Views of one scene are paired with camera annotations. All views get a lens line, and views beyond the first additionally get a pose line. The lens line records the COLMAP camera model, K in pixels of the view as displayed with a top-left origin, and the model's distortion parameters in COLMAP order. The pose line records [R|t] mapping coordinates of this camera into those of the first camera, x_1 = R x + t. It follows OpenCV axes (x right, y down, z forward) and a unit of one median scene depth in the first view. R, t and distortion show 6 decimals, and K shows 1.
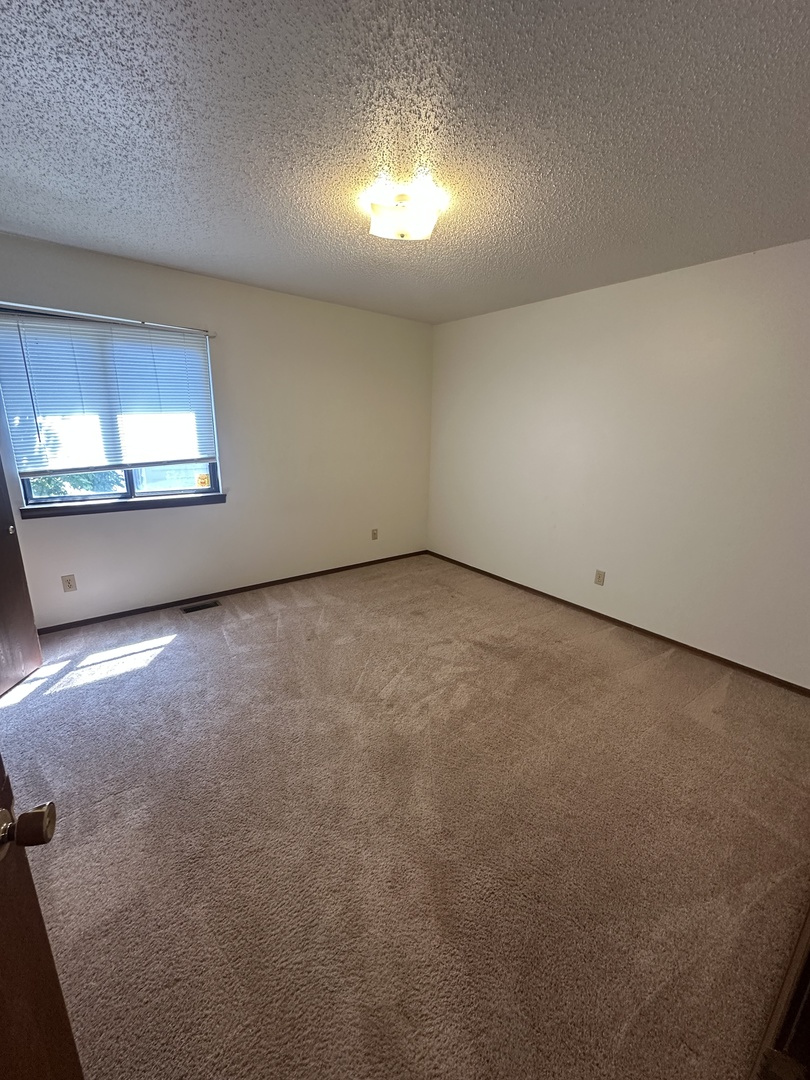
lens RADIAL K [[426.7, 0, 405.0], [0, 426.7, 540.0], [0, 0, 1]] dist [0.000507, -0.000184]
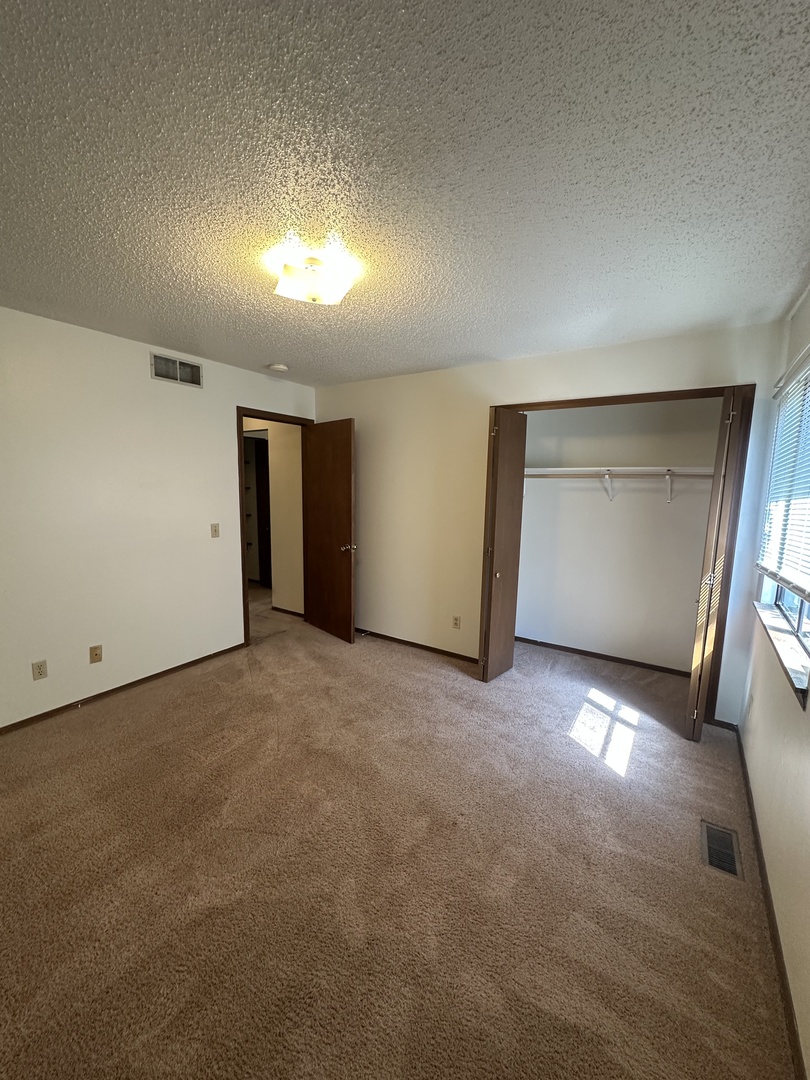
lens RADIAL K [[426.7, 0, 405.0], [0, 426.7, 540.0], [0, 0, 1]] dist [0.000507, -0.000184]
pose [[-0.948683, 0.001232, -0.316227, 0.060225], [-0.120024, 0.923762, 0.363672, -0.433430], [0.292567, 0.382965, -0.876209, 1.577700]]
